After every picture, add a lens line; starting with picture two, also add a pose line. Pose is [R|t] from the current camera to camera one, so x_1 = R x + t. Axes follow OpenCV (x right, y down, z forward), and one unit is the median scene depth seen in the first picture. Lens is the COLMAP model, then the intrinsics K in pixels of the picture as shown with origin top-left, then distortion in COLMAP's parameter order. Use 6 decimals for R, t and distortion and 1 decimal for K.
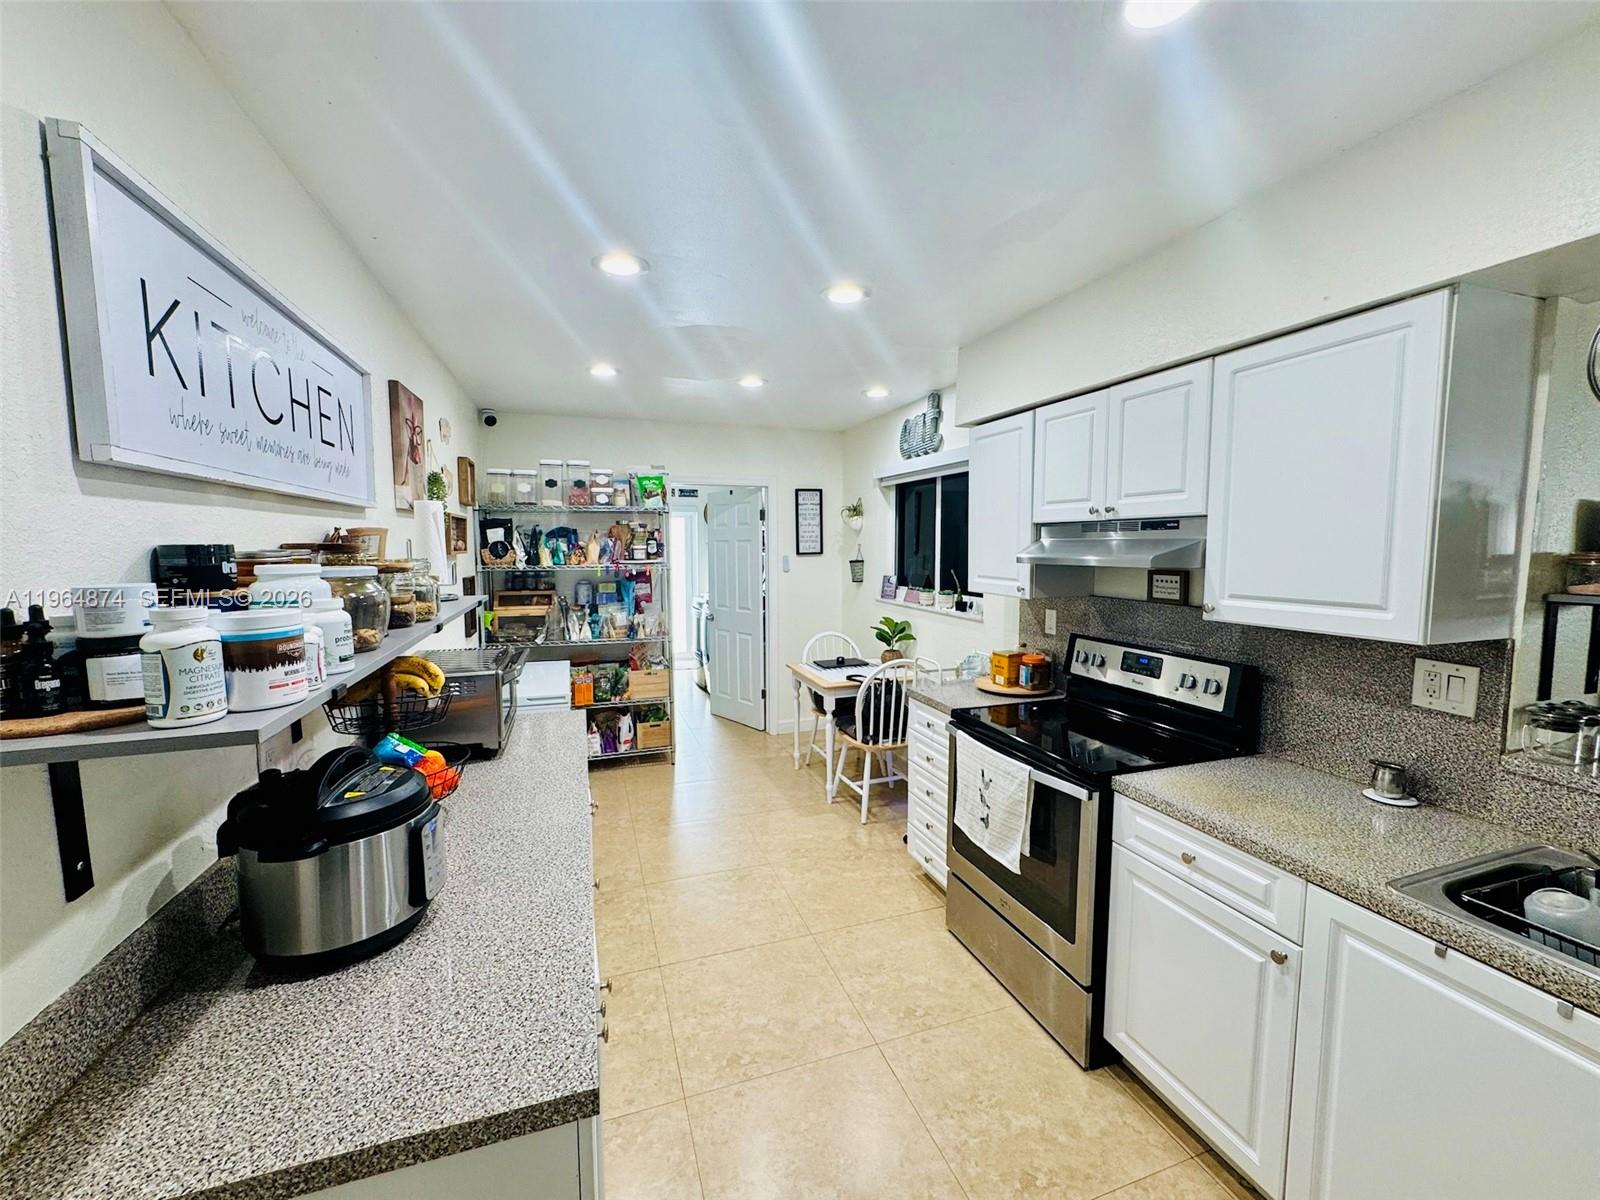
lens RADIAL K [[640.5, 0, 800.0], [0, 640.5, 600.0], [0, 0, 1]] dist [-0.001497, 0.000095]
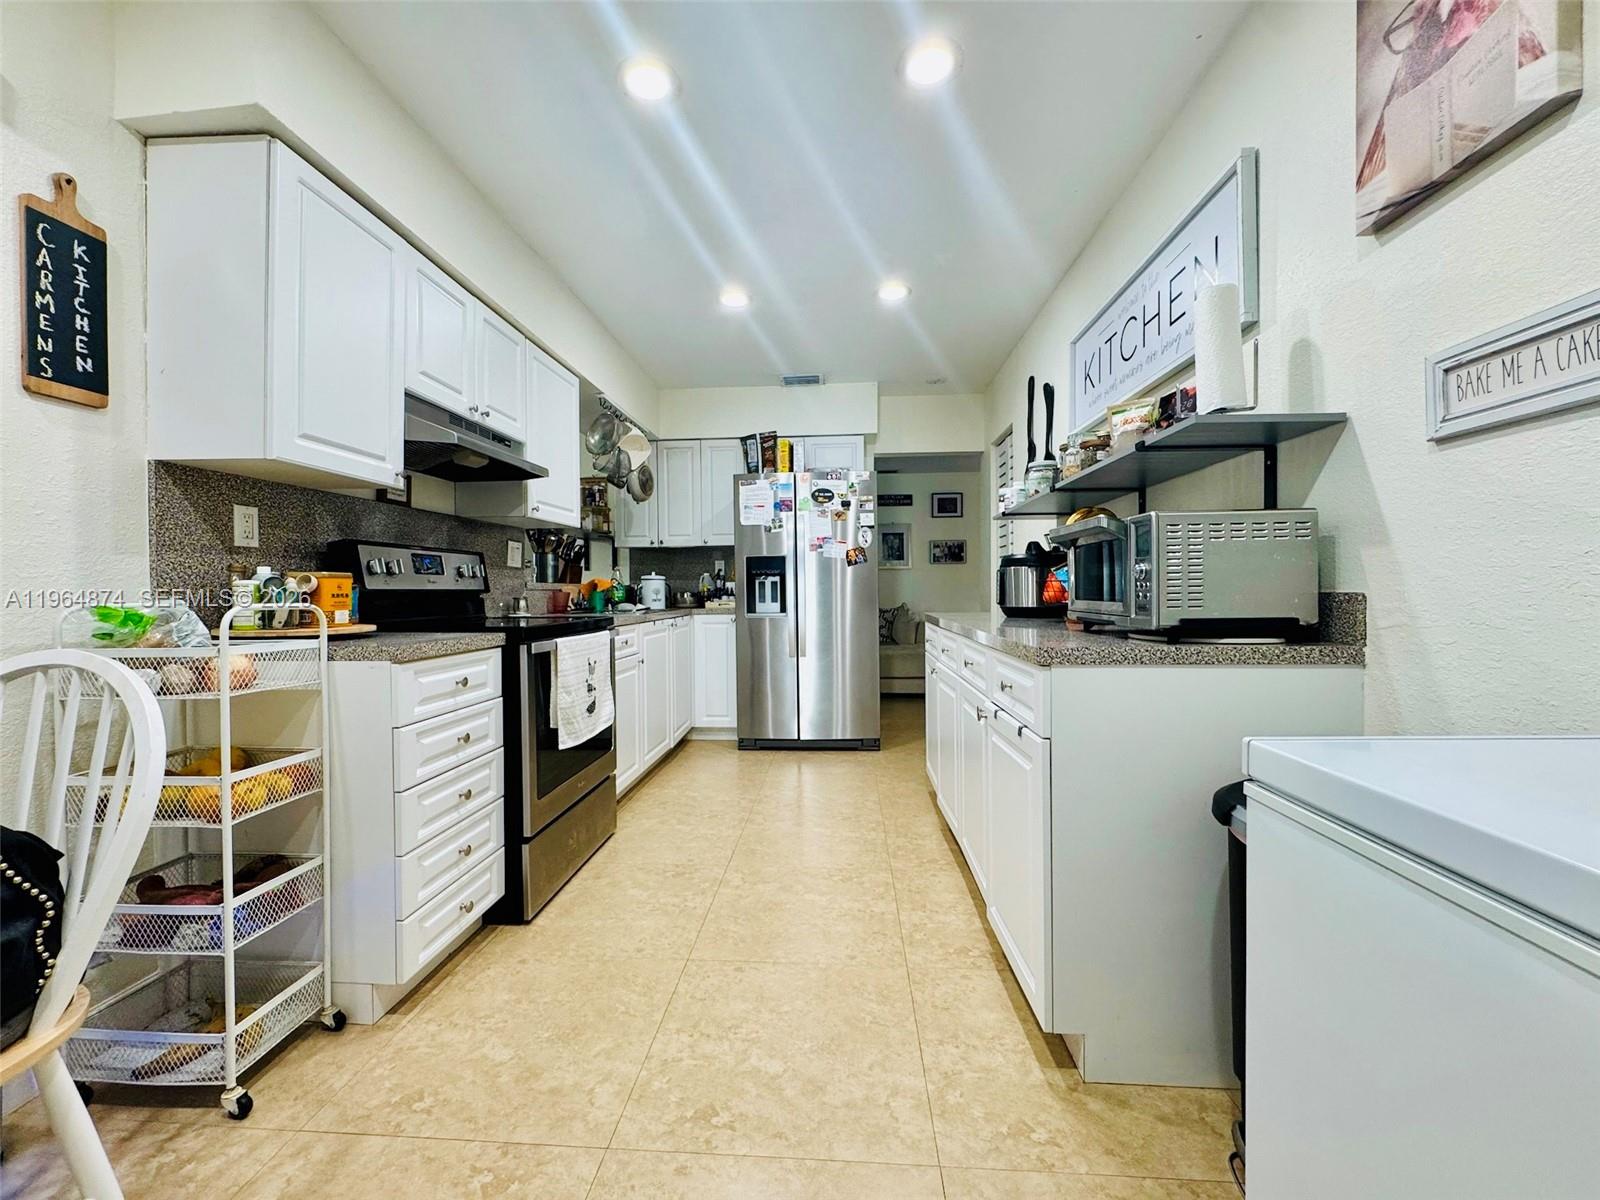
lens RADIAL K [[641.9, 0, 800.0], [0, 641.9, 600.0], [0, 0, 1]] dist [-0.000177, 0.000103]
pose [[-0.920919, 0.003787, 0.389736, -0.421330], [0.044391, 0.994465, 0.095229, 0.090581], [-0.387218, 0.104999, -0.915990, 1.793680]]
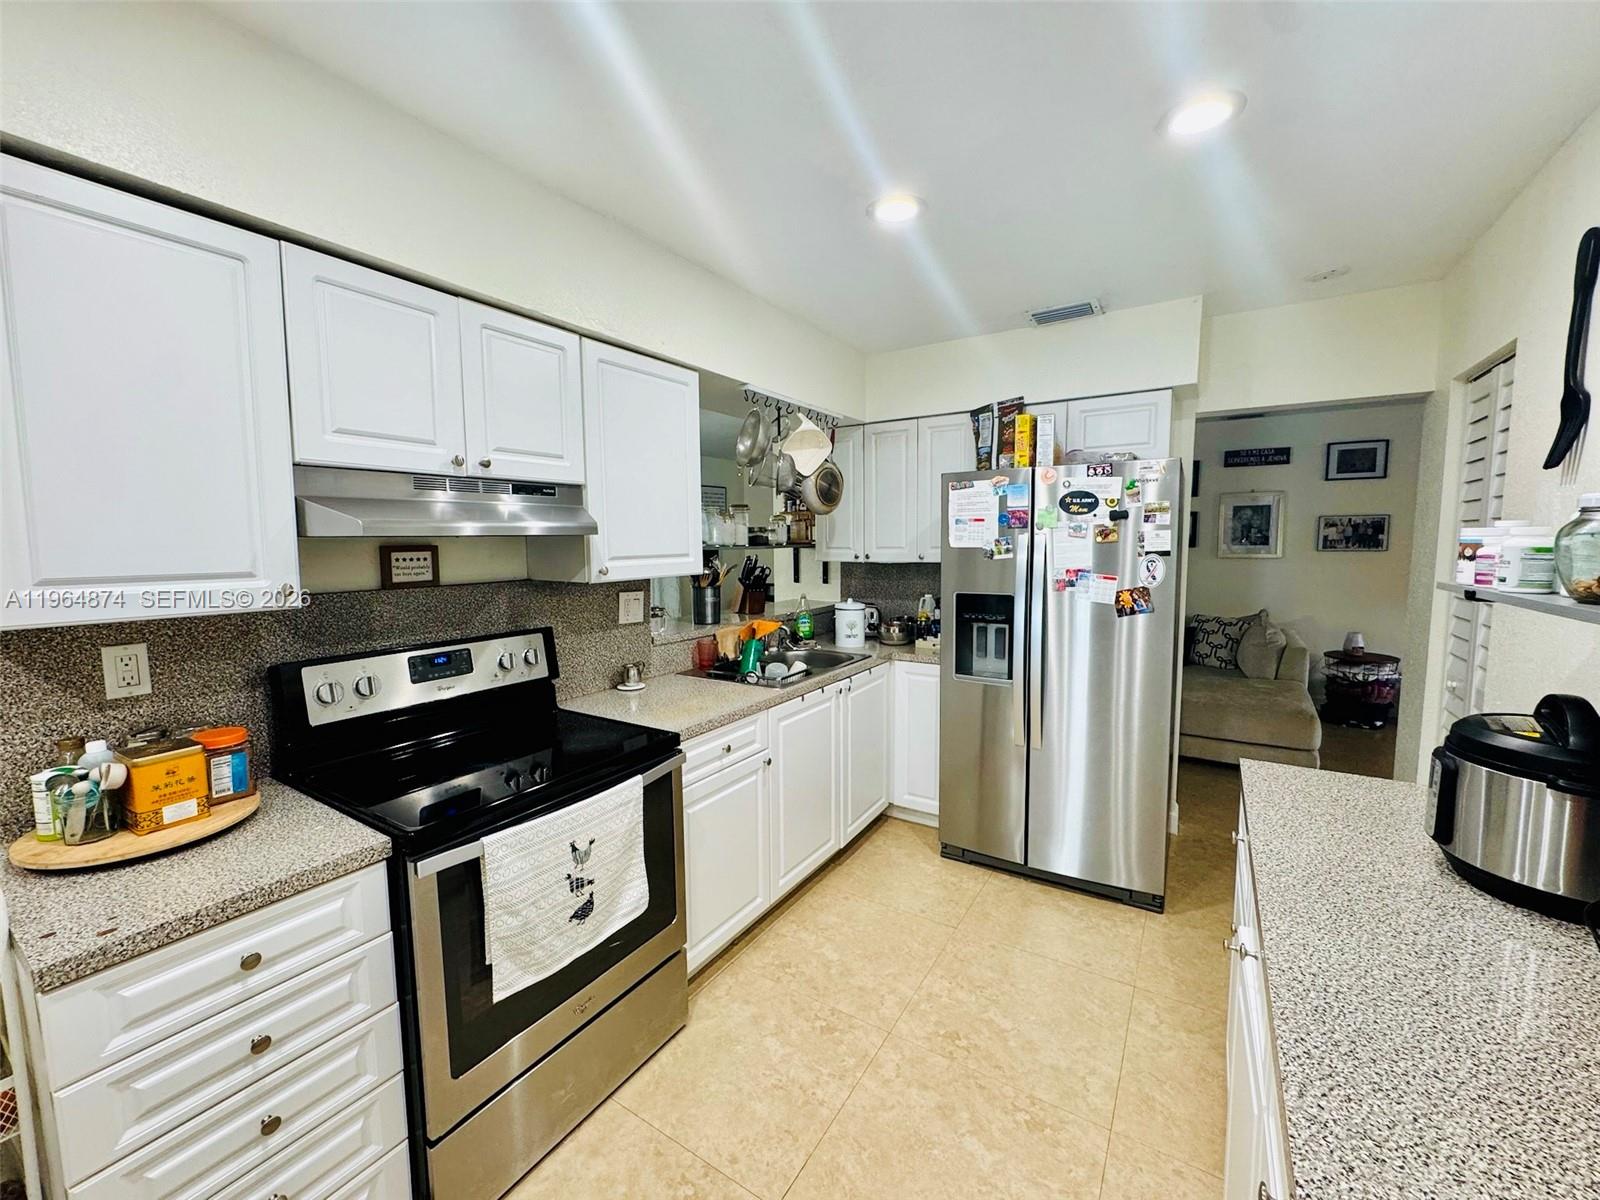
lens RADIAL K [[640.5, 0, 800.0], [0, 640.5, 600.0], [0, 0, 1]] dist [-0.001497, 0.000095]
pose [[-0.623737, -0.067877, 0.778682, -0.361383], [0.078630, 0.985720, 0.148908, -0.063234], [-0.777670, 0.154107, -0.609492, 1.181669]]
